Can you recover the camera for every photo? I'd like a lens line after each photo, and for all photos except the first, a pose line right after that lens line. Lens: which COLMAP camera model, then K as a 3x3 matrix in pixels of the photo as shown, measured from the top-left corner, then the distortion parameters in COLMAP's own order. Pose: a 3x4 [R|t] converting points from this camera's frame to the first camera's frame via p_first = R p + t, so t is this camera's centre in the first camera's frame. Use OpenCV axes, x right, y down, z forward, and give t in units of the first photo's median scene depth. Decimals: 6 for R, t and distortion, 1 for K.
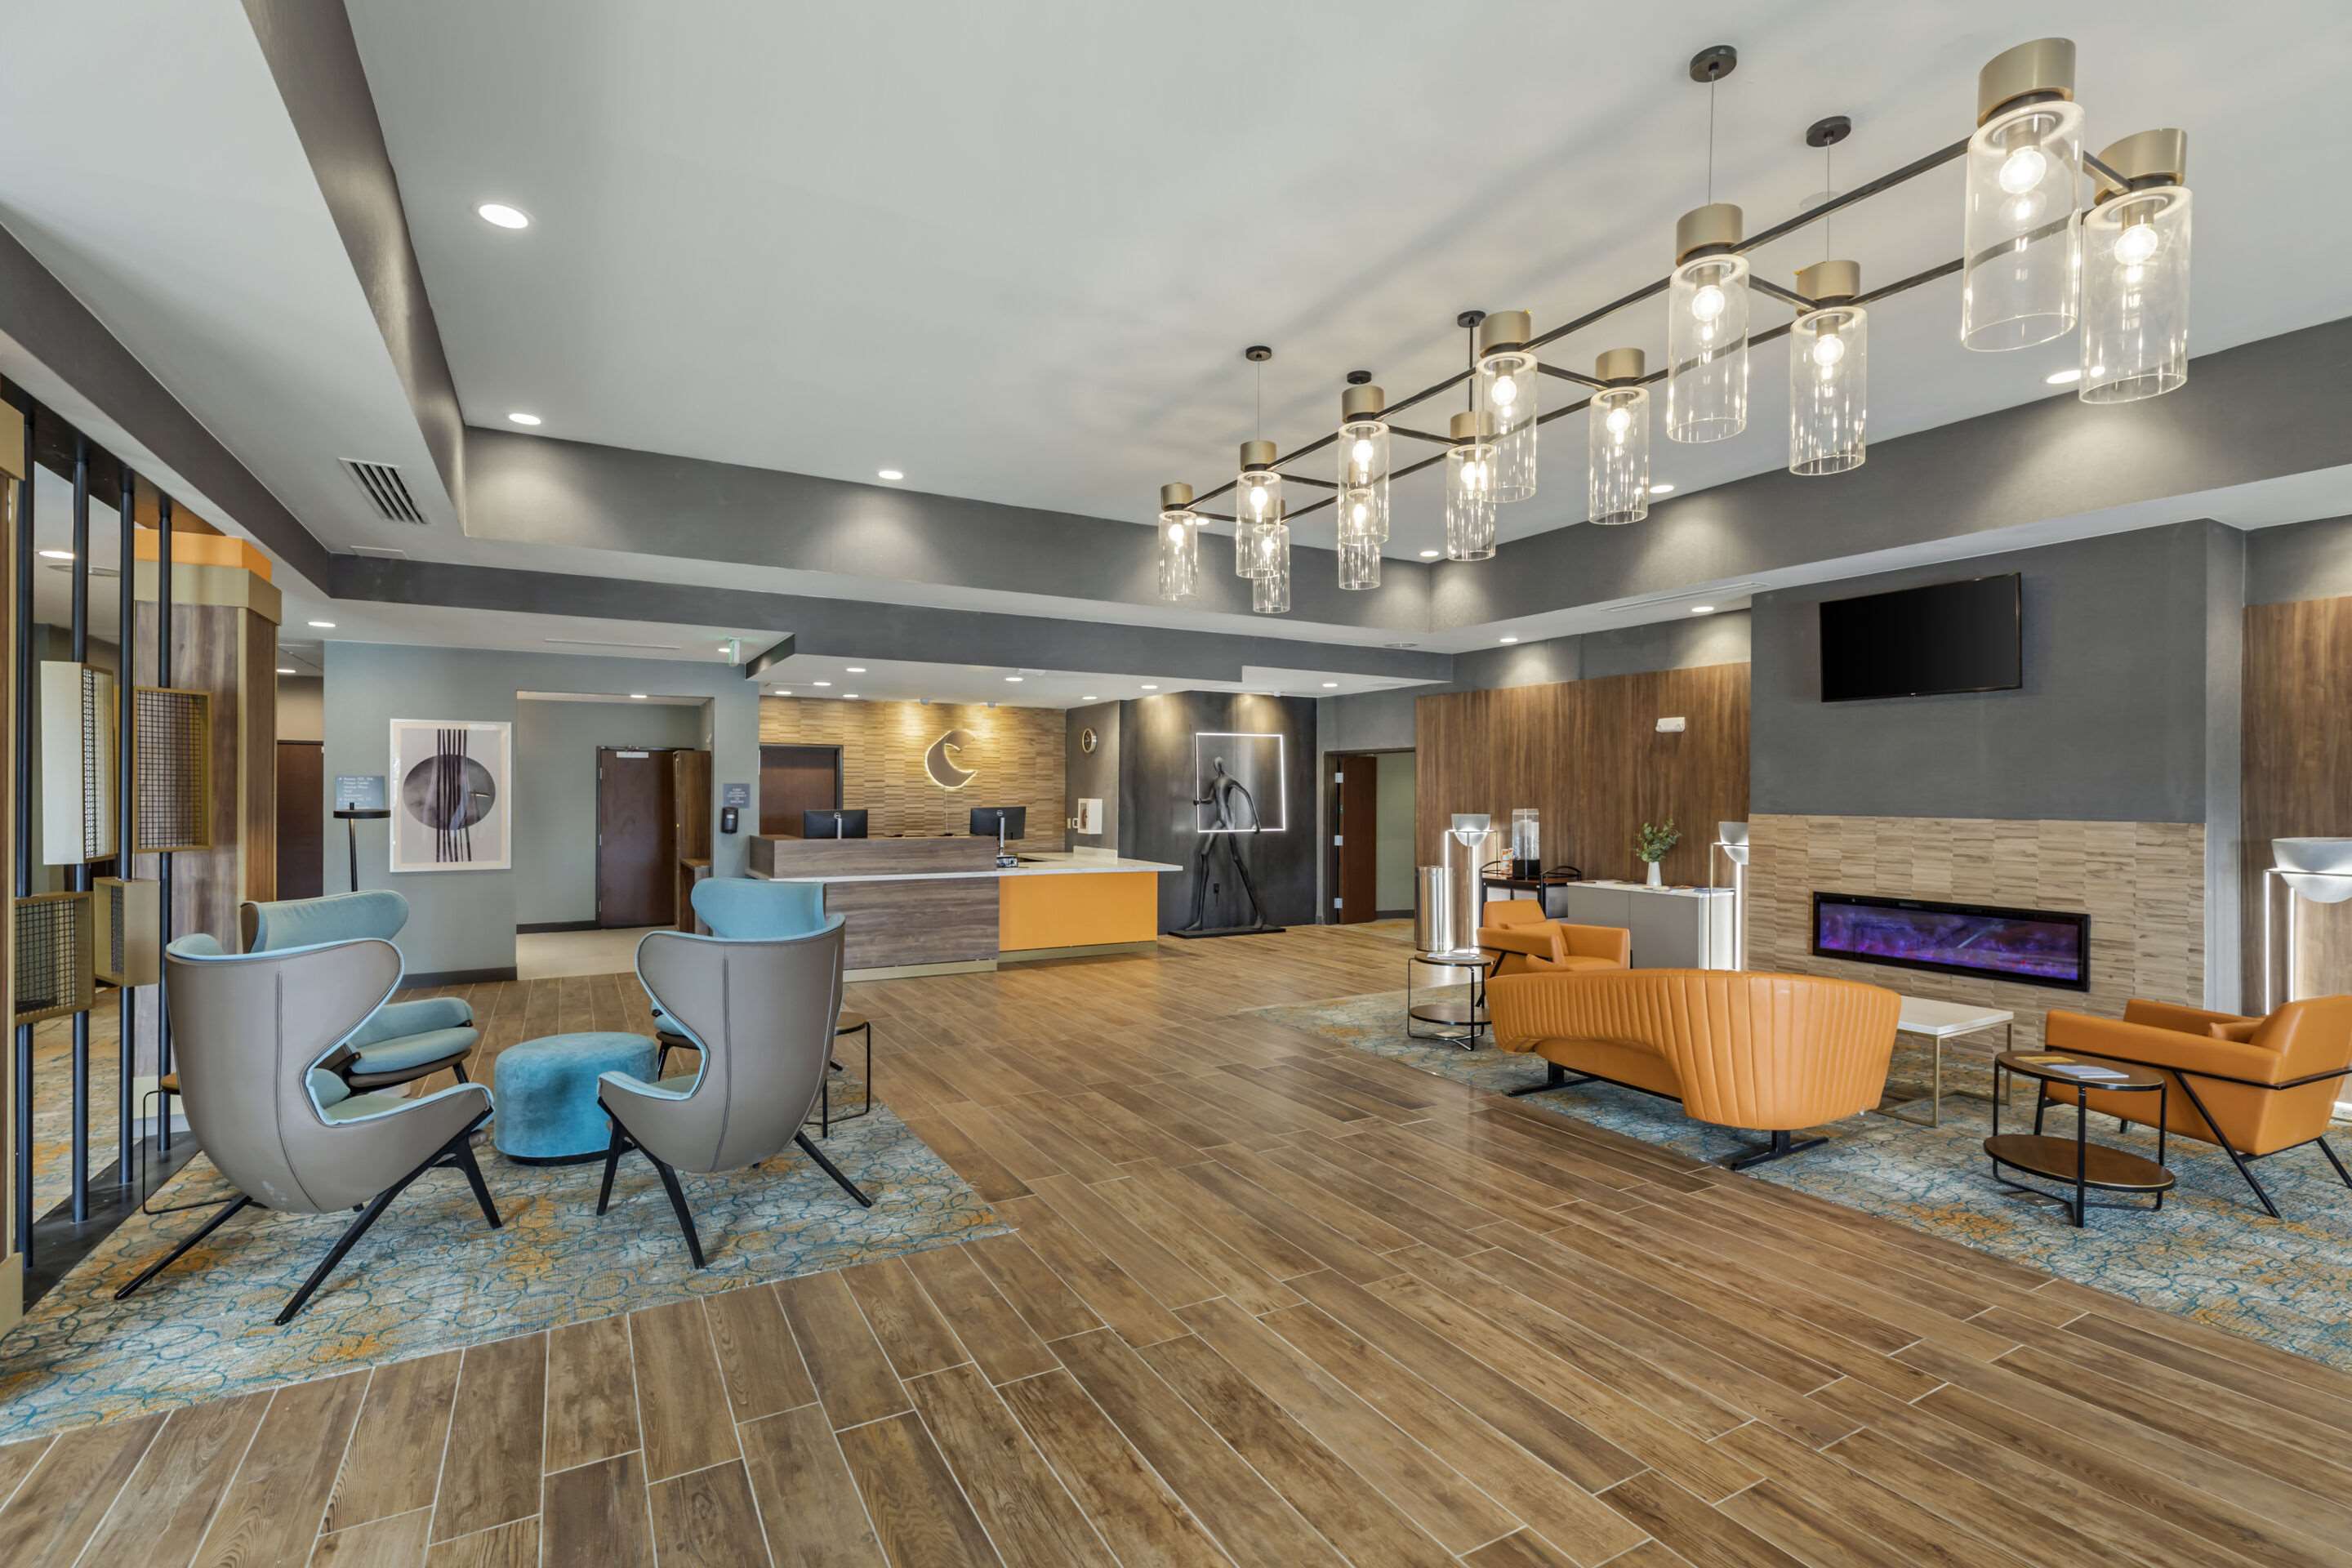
lens RADIAL K [[1074.5, 0, 1181.5], [0, 1074.5, 778.1], [0, 0, 1]] dist [-0.000383, -0.000775]
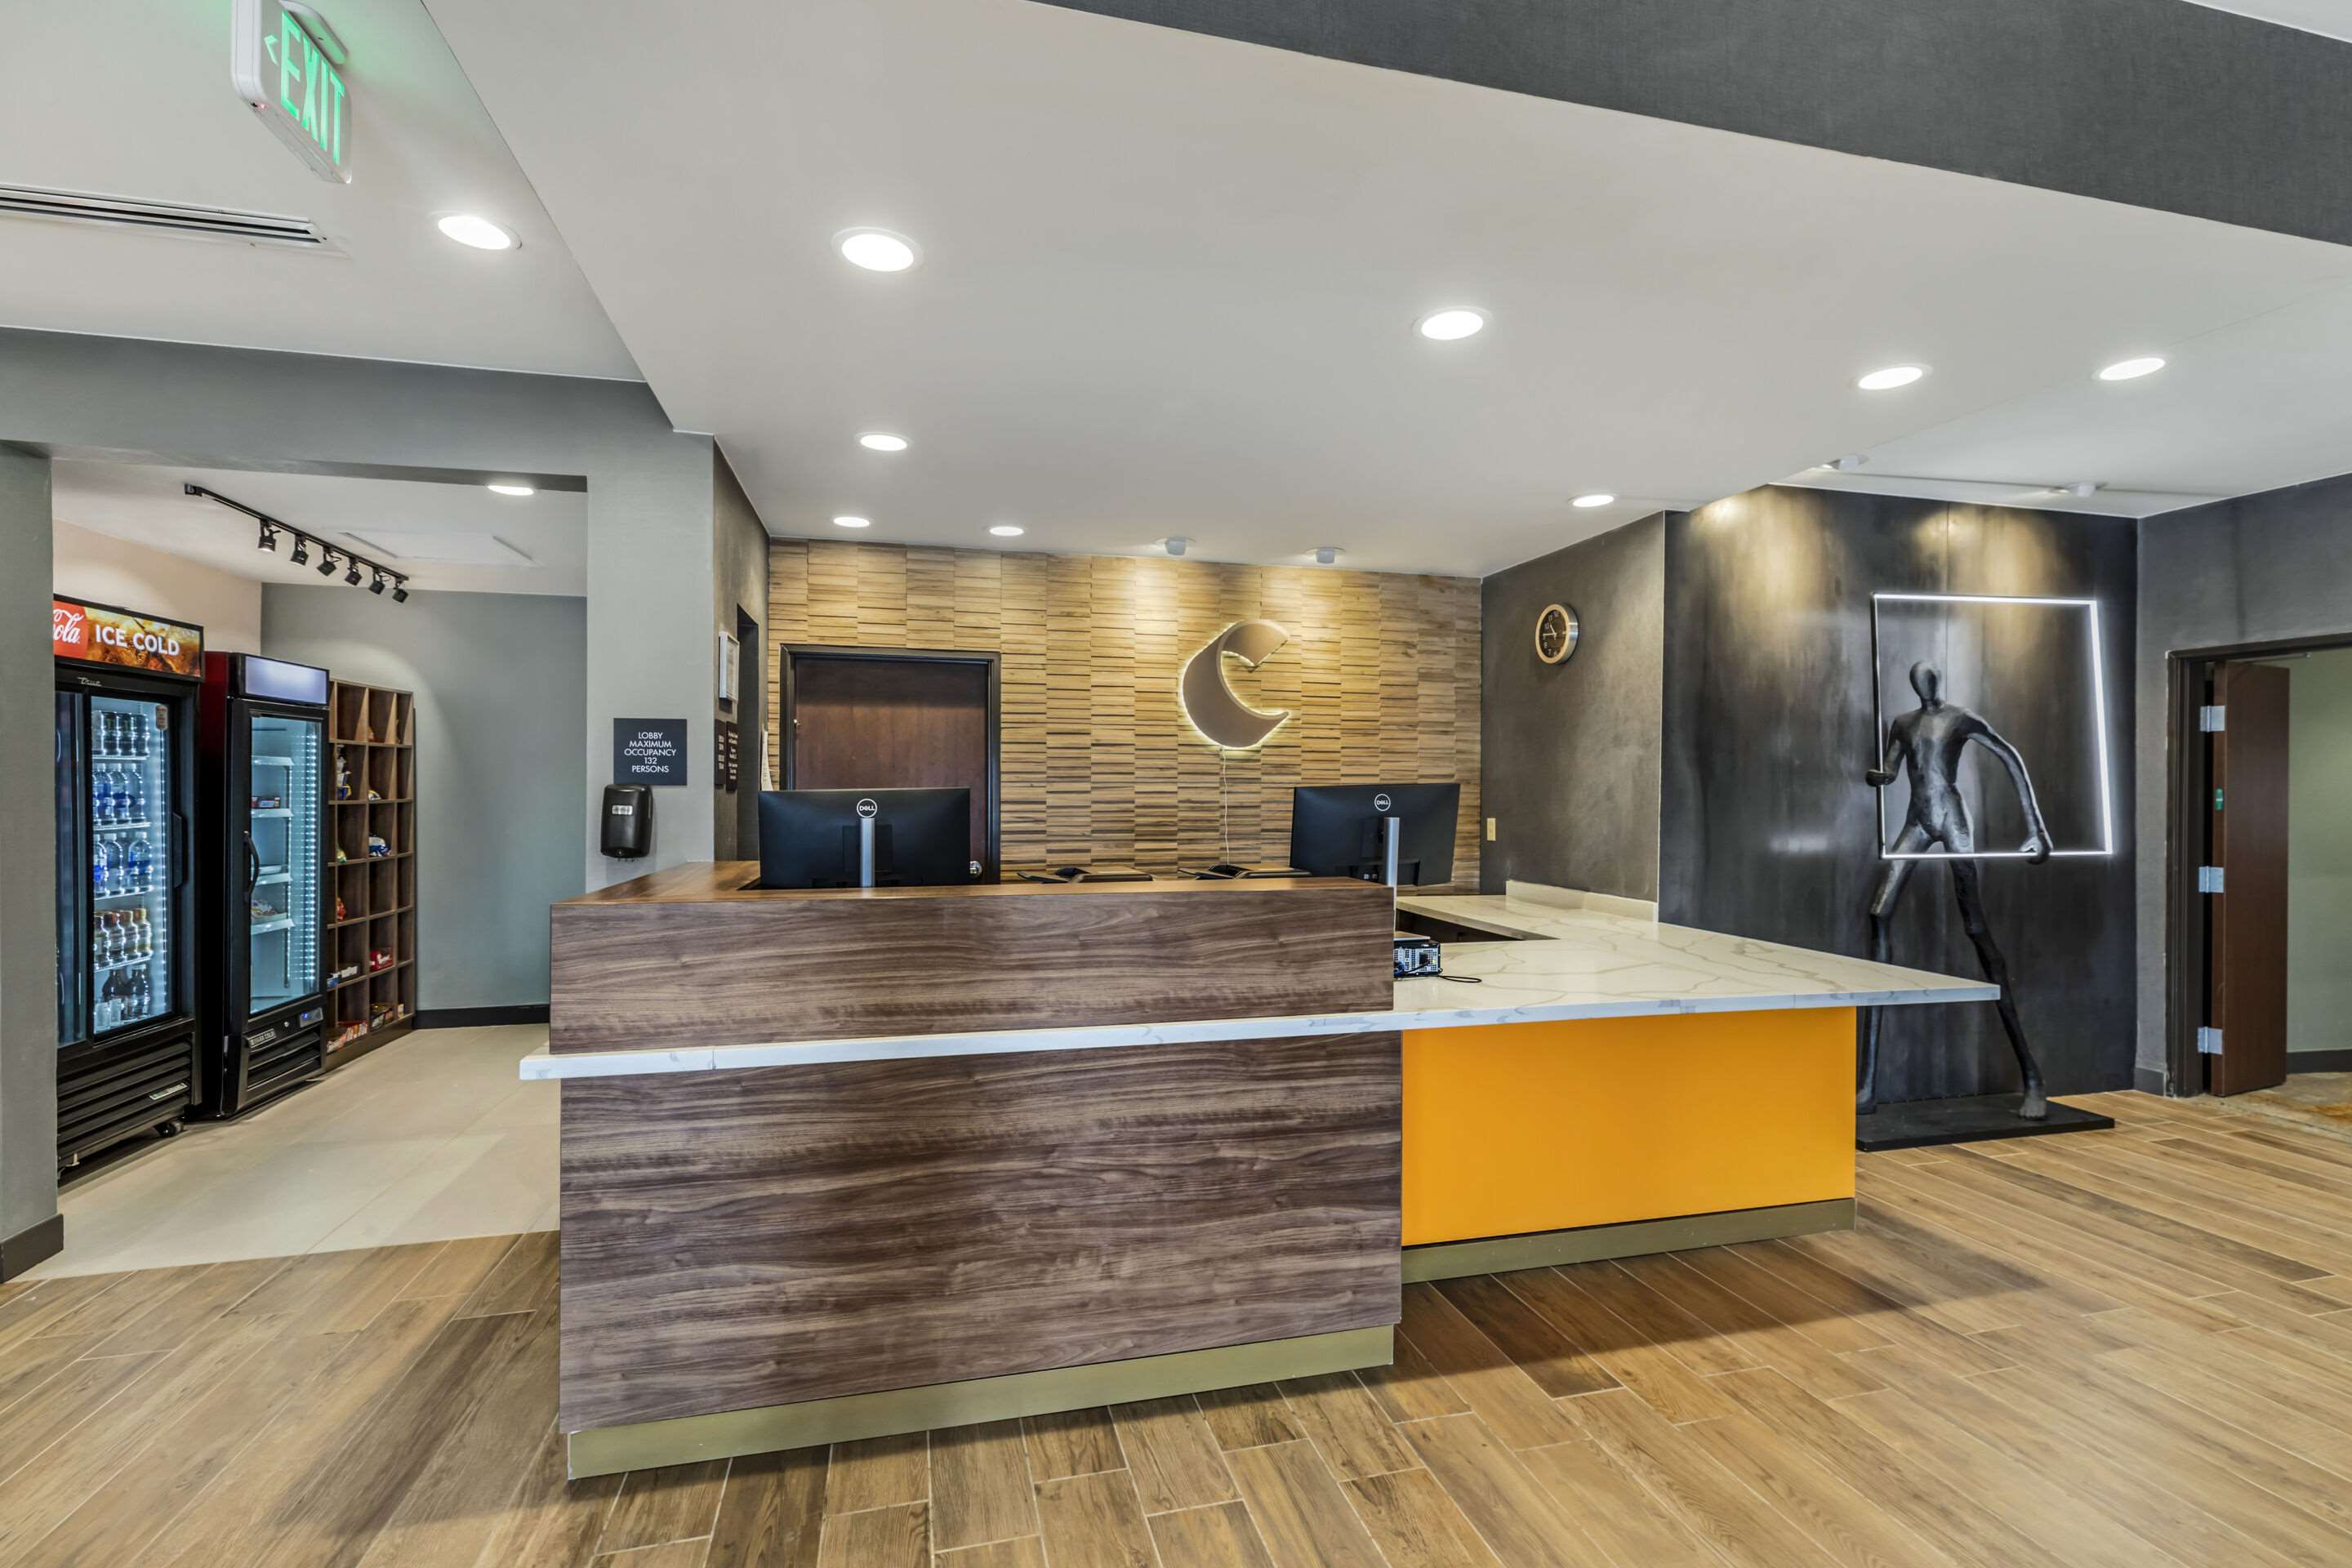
lens RADIAL K [[1074.5, 0, 1181.5], [0, 1074.5, 778.1], [0, 0, 1]] dist [-0.000383, -0.000775]
pose [[0.965585, -0.002066, -0.260079, -0.120470], [0.003592, 0.999979, 0.005392, 0.019105], [0.260062, -0.006140, 0.965572, 0.565268]]
